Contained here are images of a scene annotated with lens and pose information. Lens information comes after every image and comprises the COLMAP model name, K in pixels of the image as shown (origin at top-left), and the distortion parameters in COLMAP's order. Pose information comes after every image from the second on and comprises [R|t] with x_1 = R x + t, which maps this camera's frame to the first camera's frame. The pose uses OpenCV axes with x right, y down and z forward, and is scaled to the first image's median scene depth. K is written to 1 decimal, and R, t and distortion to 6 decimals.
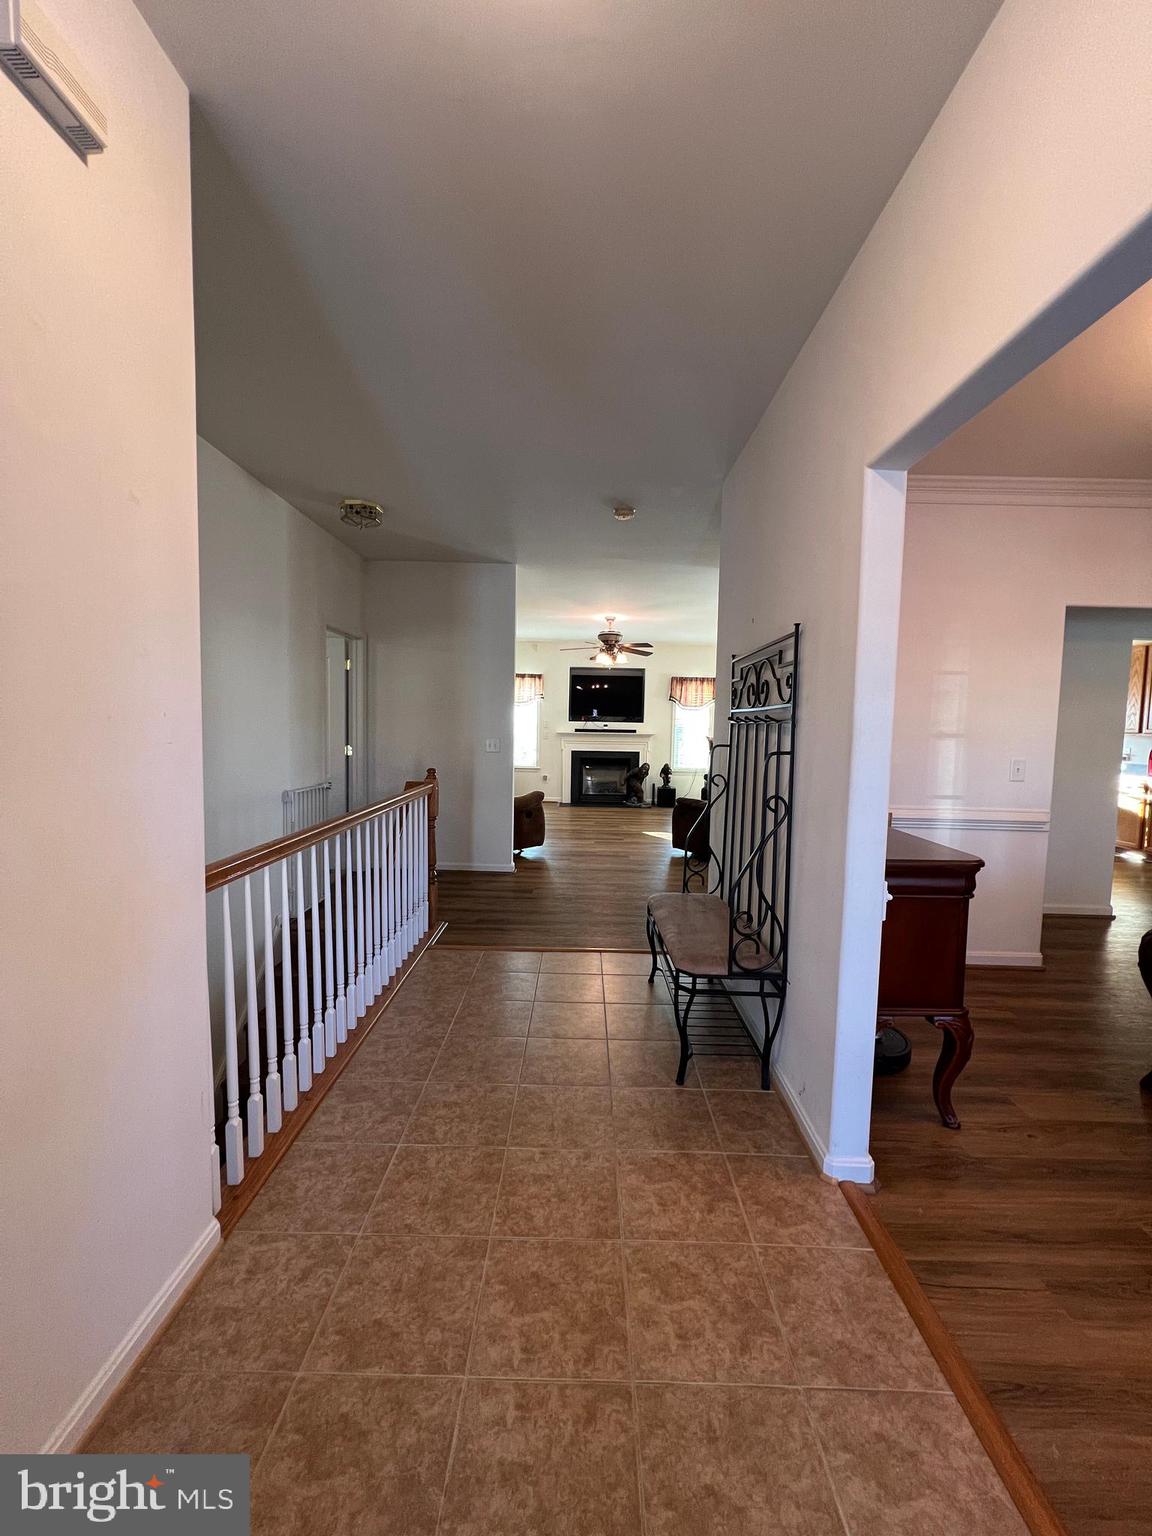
lens RADIAL K [[616.2, 0, 569.9], [0, 616.2, 772.5], [0, 0, 1]] dist [-0.002199, 0.000286]
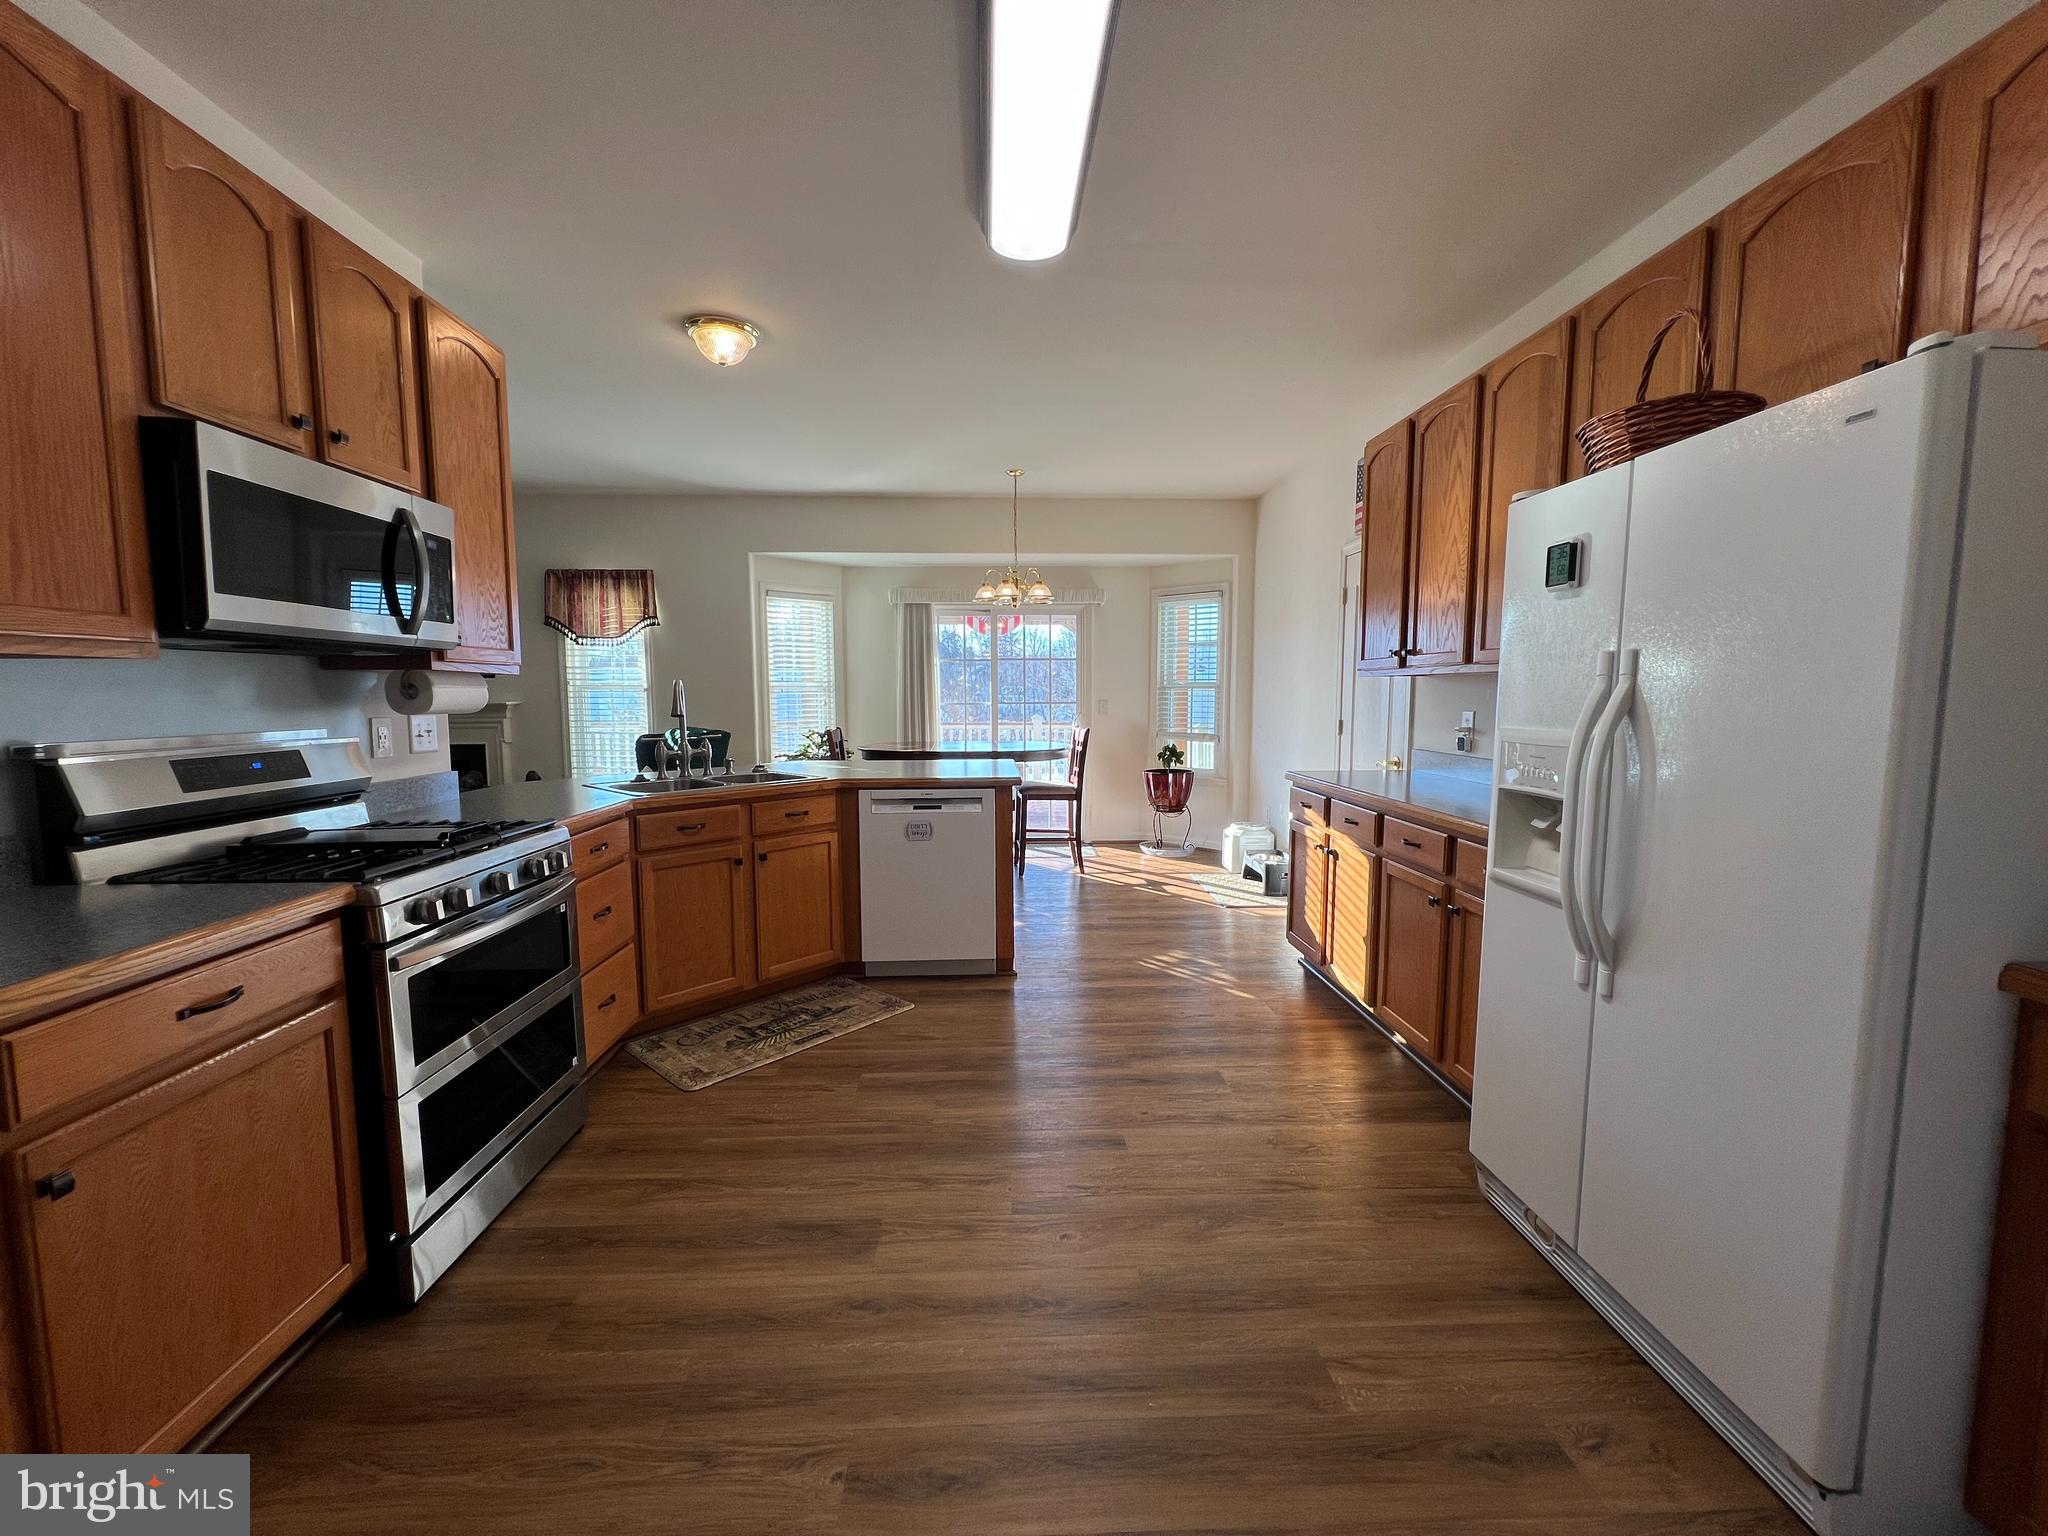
lens RADIAL K [[809.7, 0, 1020.9], [0, 809.7, 764.4], [0, 0, 1]] dist [-0.001628, -0.000322]
pose [[0.998421, -0.028173, 0.048597, 0.466396], [0.027546, 0.999529, 0.013520, -0.016658], [-0.048955, -0.012160, 0.998727, 0.410117]]
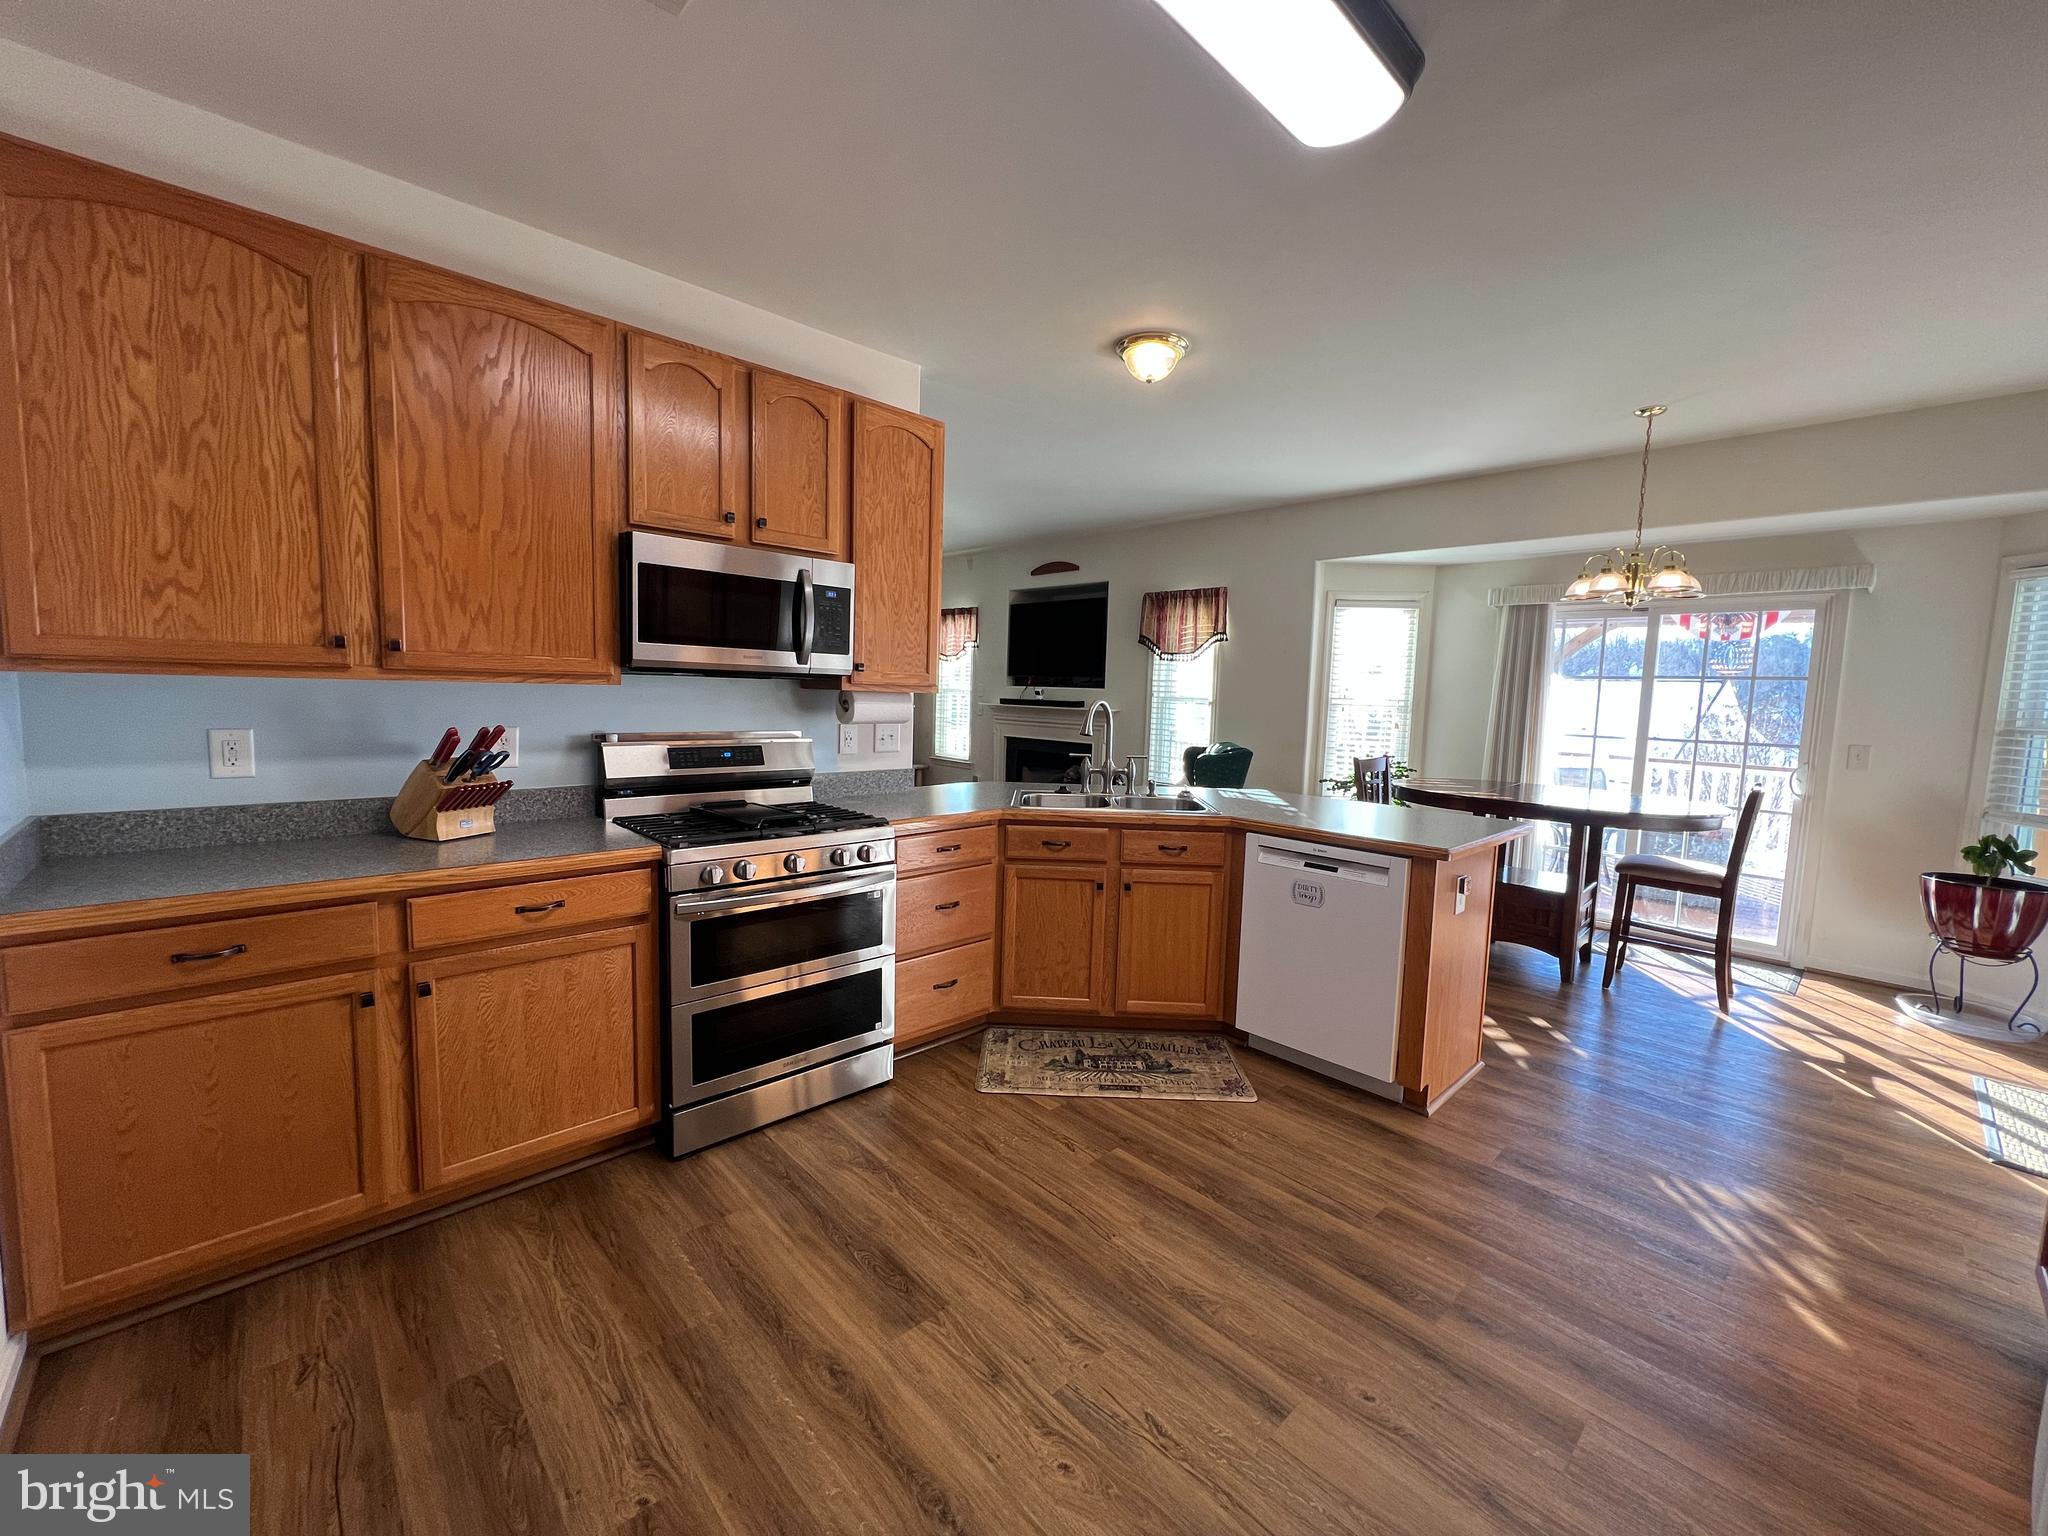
lens RADIAL K [[814.0, 0, 1025.9], [0, 814.0, 765.4], [0, 0, 1]] dist [-0.000746, 0.000381]
pose [[0.698193, 0.067766, -0.712695, 0.566159], [-0.071101, 0.997152, 0.025160, -0.029128], [0.712370, 0.033107, 0.701023, 0.483671]]
